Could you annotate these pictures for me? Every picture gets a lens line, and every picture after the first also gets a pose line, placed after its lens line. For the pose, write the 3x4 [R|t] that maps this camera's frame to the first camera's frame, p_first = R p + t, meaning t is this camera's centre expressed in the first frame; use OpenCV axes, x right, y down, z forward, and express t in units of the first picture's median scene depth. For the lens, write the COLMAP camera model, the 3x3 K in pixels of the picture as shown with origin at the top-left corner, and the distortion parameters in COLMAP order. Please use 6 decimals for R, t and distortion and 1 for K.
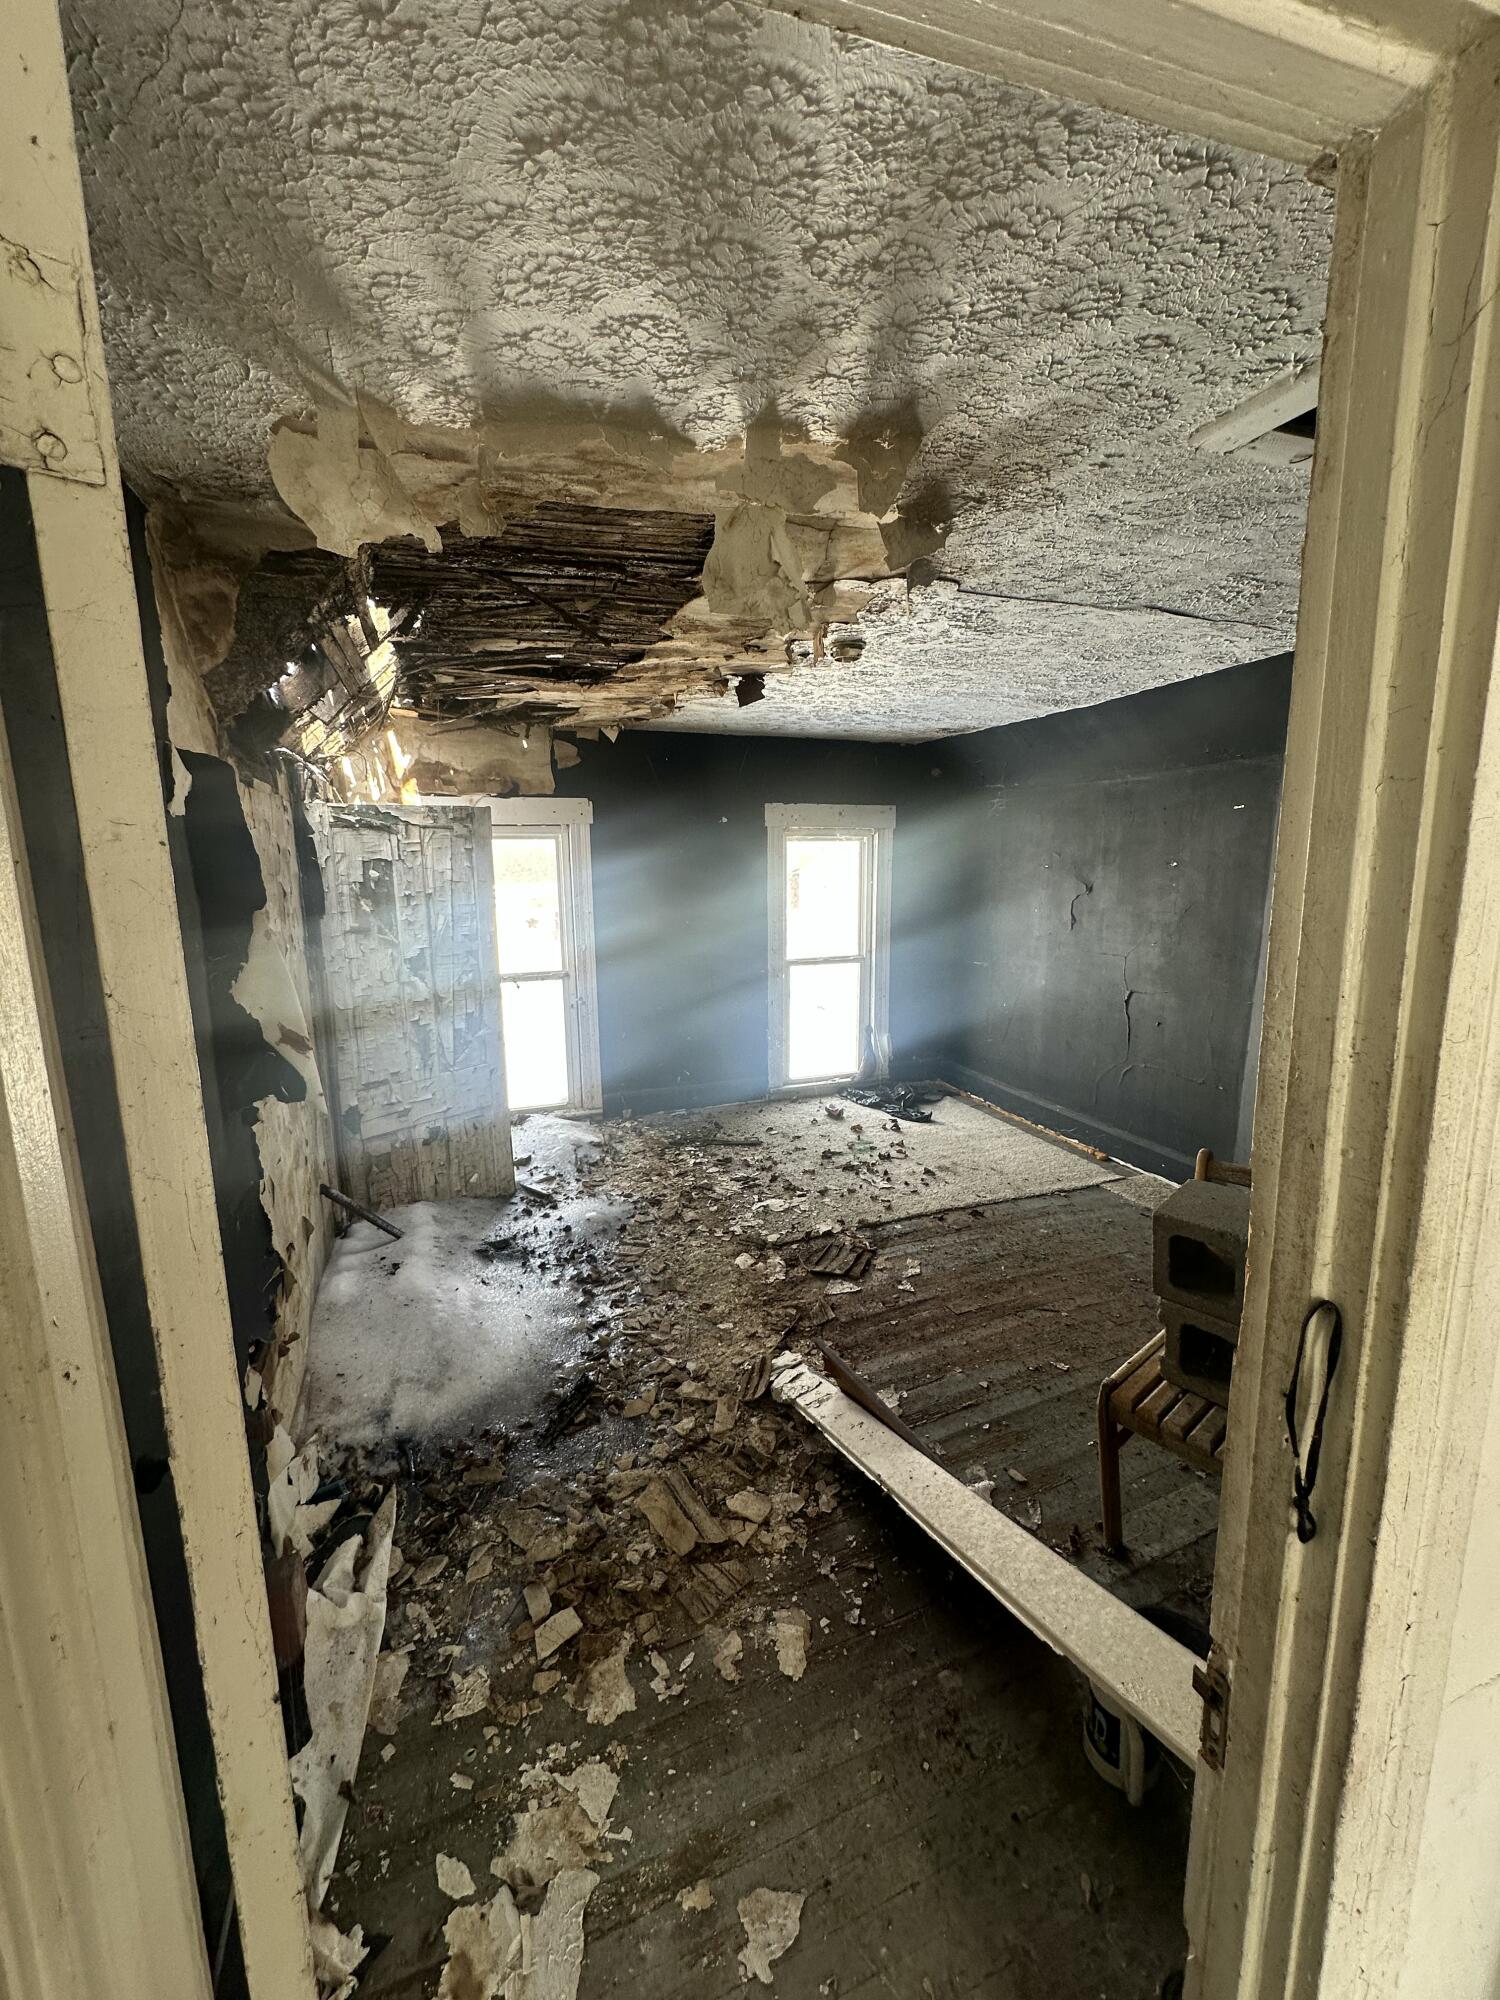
lens RADIAL K [[801.7, 0, 754.1], [0, 801.7, 1002.1], [0, 0, 1]] dist [-0.000804, -0.000269]
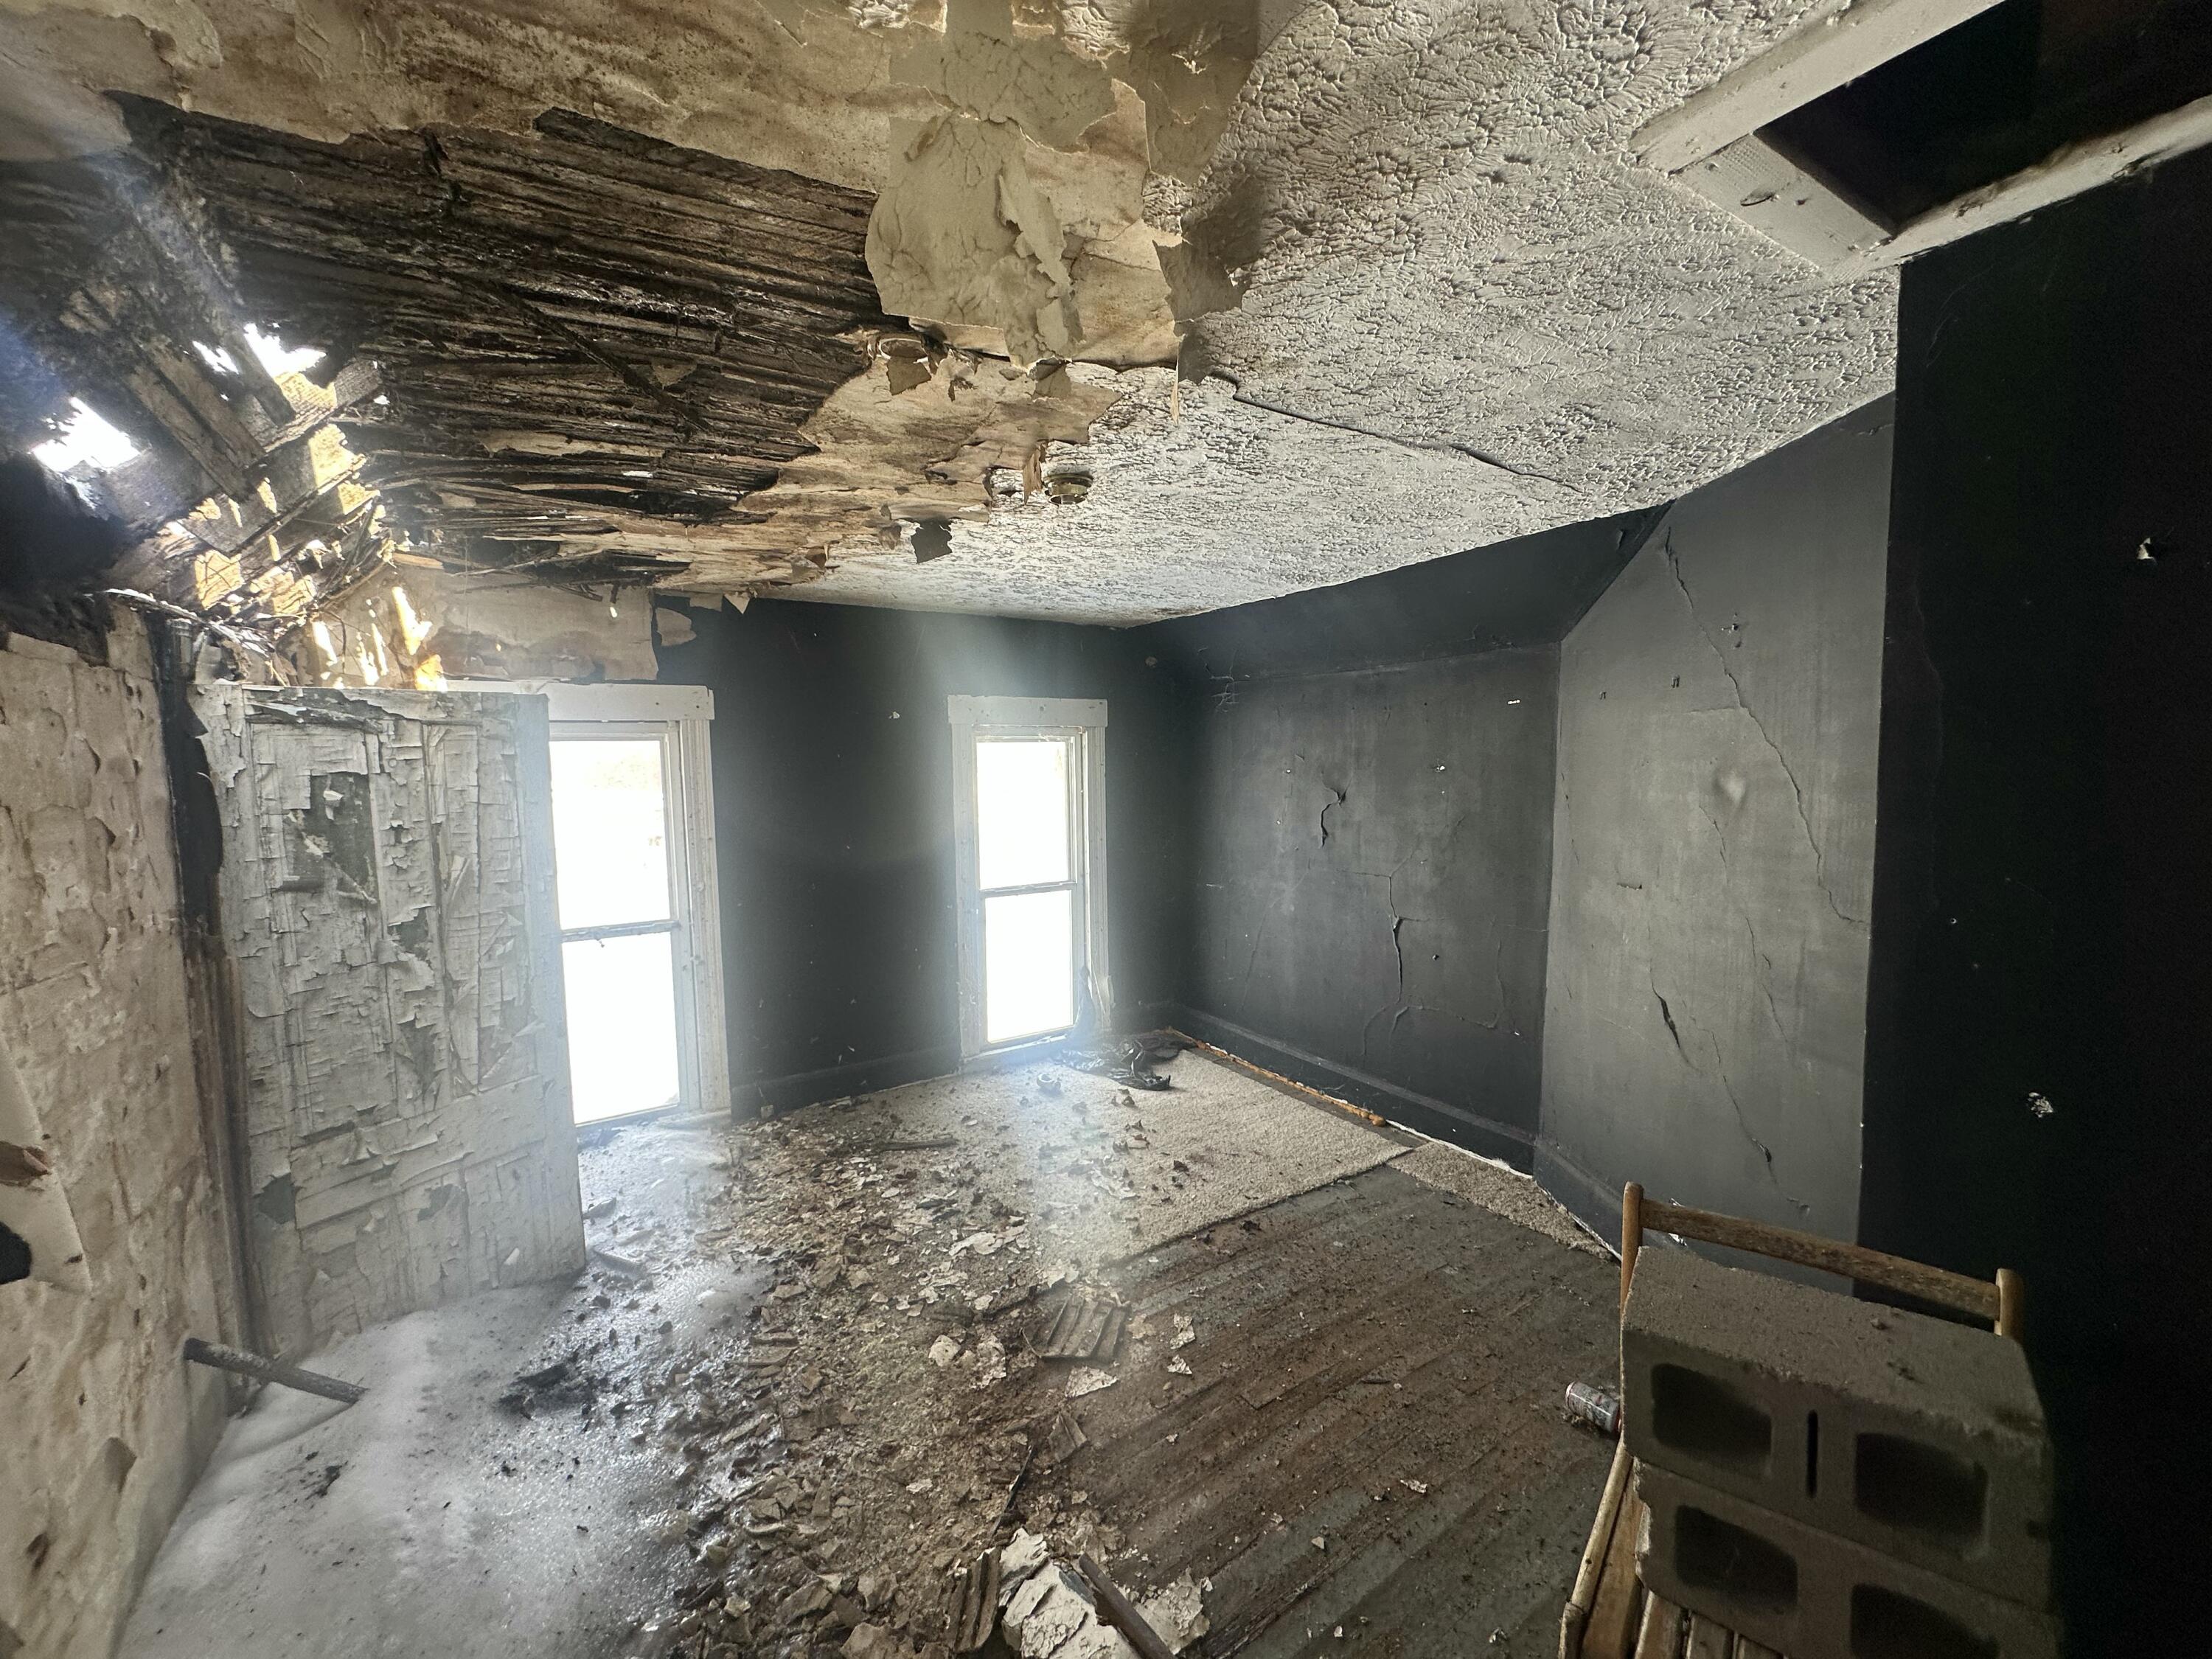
lens RADIAL K [[886.6, 0, 1109.7], [0, 886.6, 835.6], [0, 0, 1]] dist [-0.000804, -0.000269]
pose [[0.979185, -0.023659, 0.201589, -0.015256], [0.042014, 0.995299, -0.087265, -0.041166], [-0.198576, 0.093919, 0.975575, 0.194845]]
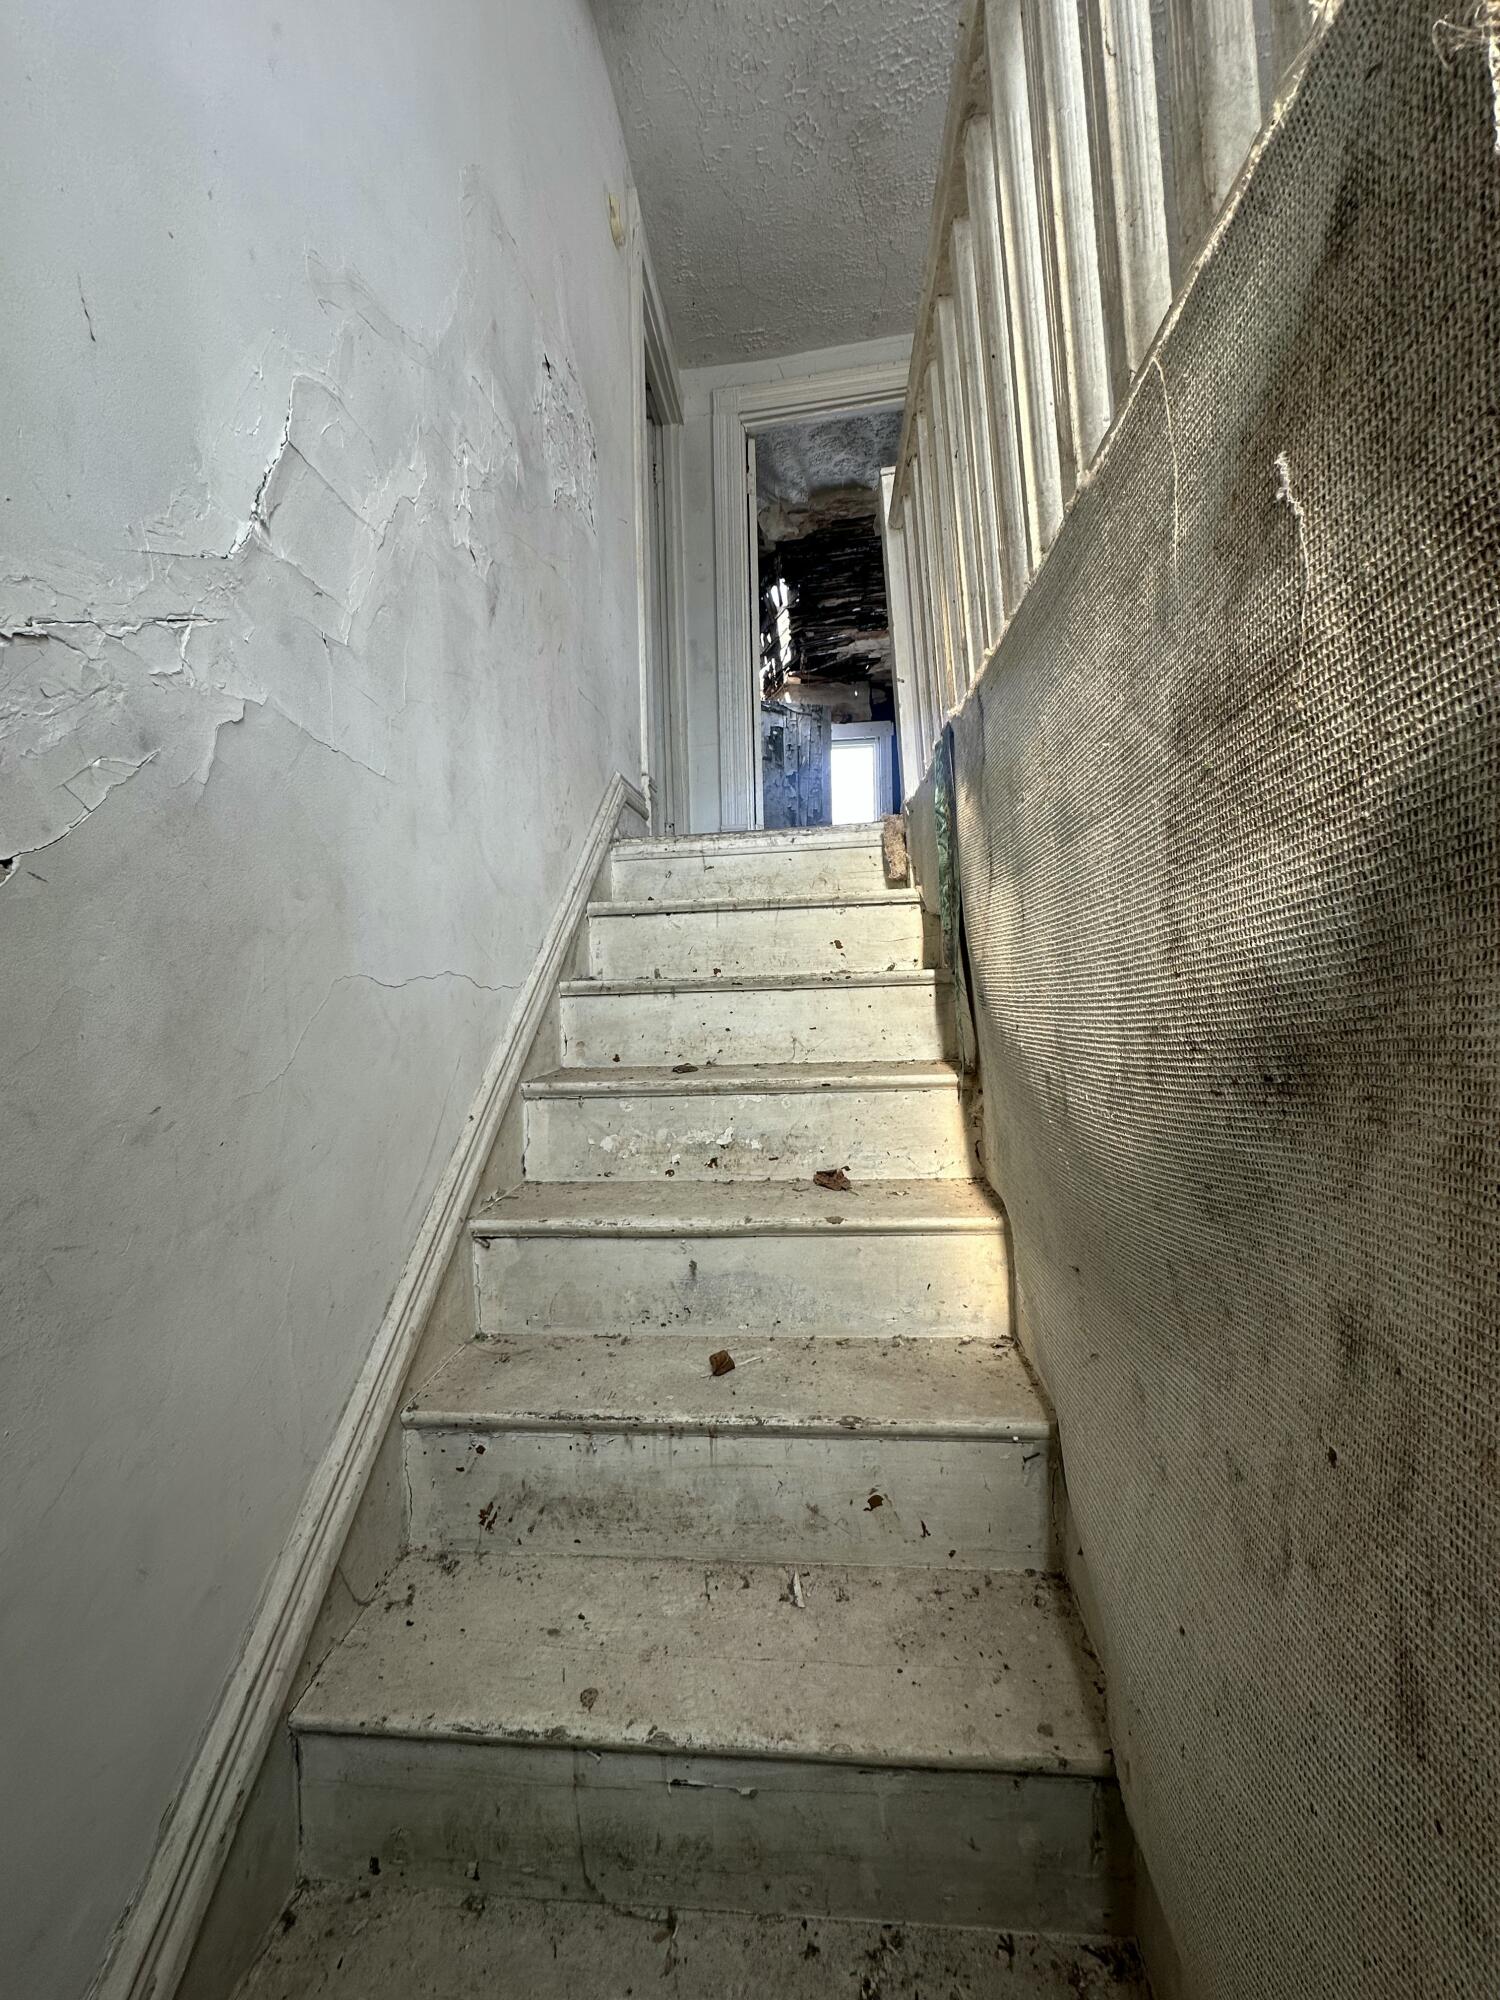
lens RADIAL K [[792.7, 0, 750.0], [0, 792.7, 1000.0], [0, 0, 1]] dist [-0.001629, -0.000185]
pose [[0.893598, 0.006160, -0.448827, 0.404692], [-0.059089, 0.992819, -0.104018, 0.748692], [0.444963, 0.119471, 0.887544, -0.793467]]
